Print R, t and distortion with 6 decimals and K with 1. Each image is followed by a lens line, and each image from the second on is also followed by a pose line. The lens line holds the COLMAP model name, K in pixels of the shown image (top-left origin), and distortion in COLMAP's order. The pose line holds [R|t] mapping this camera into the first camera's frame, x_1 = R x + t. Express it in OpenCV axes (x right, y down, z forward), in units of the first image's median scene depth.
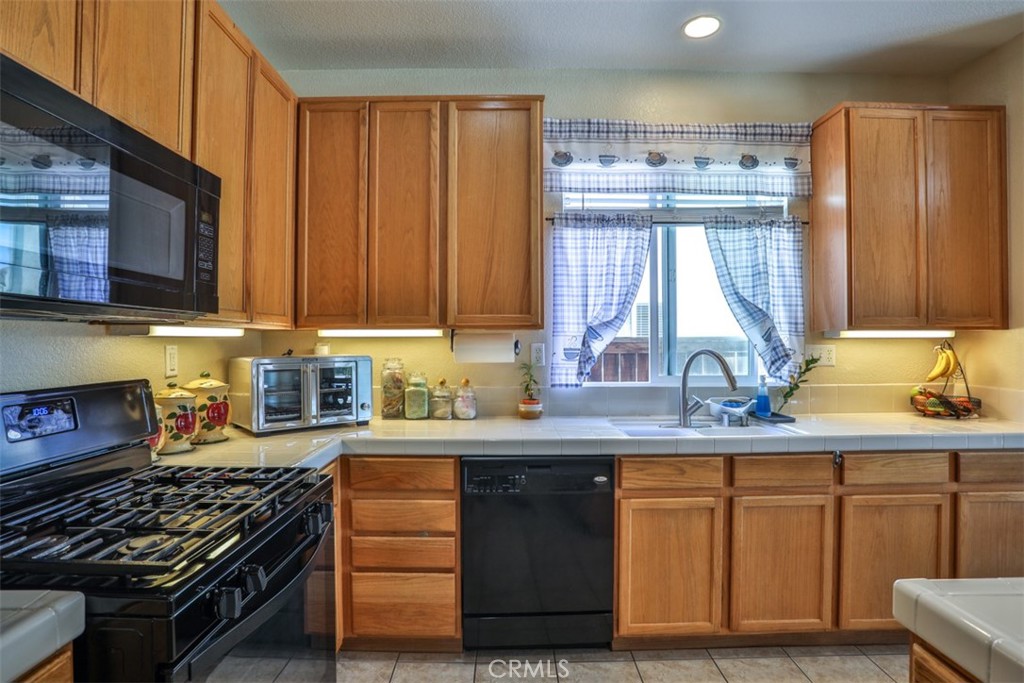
lens RADIAL K [[526.7, 0, 508.3], [0, 526.7, 339.8], [0, 0, 1]] dist [-0.084833, 0.035715]
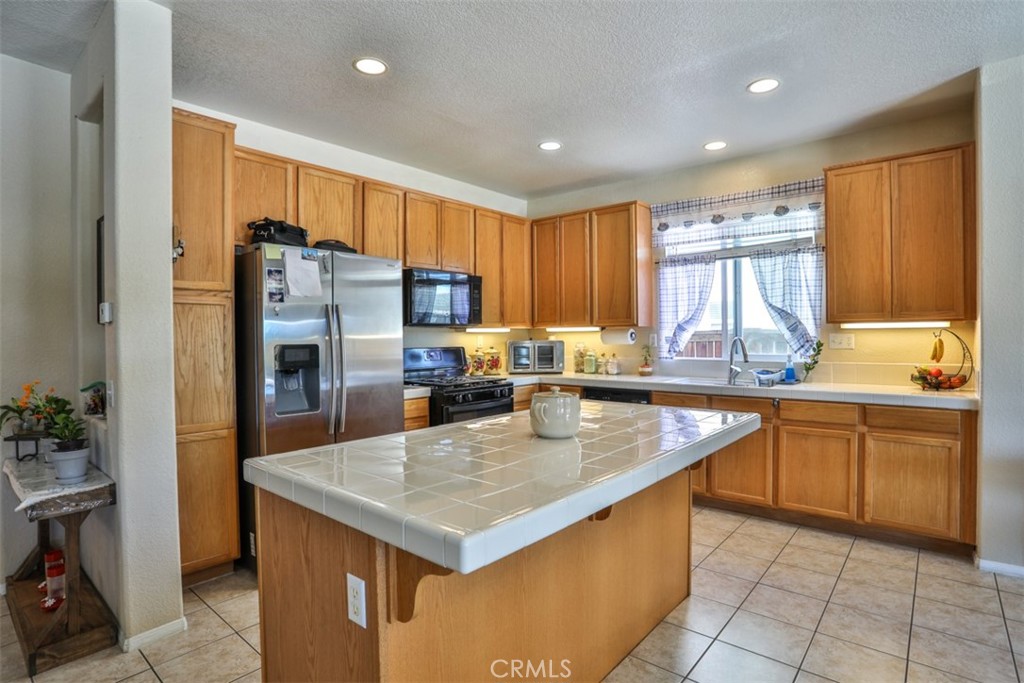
lens RADIAL K [[526.7, 0, 508.3], [0, 526.7, 339.8], [0, 0, 1]] dist [-0.084833, 0.035715]
pose [[0.756791, -0.000055, -0.653657, 0.859701], [0.009596, 0.999893, 0.011027, 0.002586], [0.653587, -0.014617, 0.756710, -0.659333]]
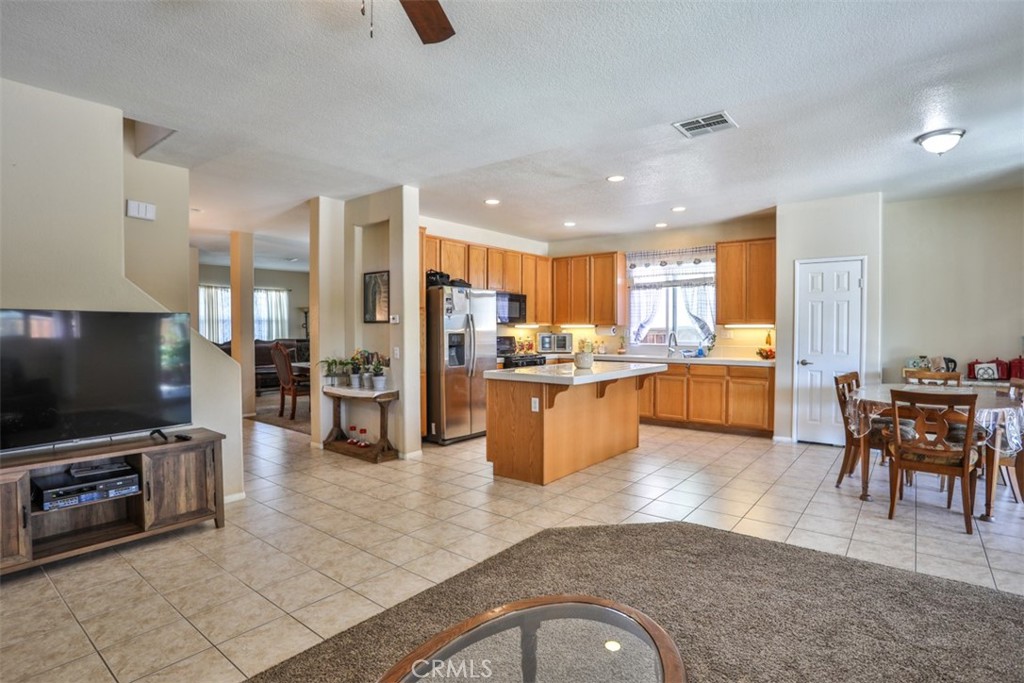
lens RADIAL K [[526.7, 0, 508.3], [0, 526.7, 339.8], [0, 0, 1]] dist [-0.084833, 0.035715]
pose [[0.776251, 0.013634, -0.630276, 1.444094], [0.001428, 0.999726, 0.023384, -0.005040], [0.630422, -0.019052, 0.776019, -1.758281]]
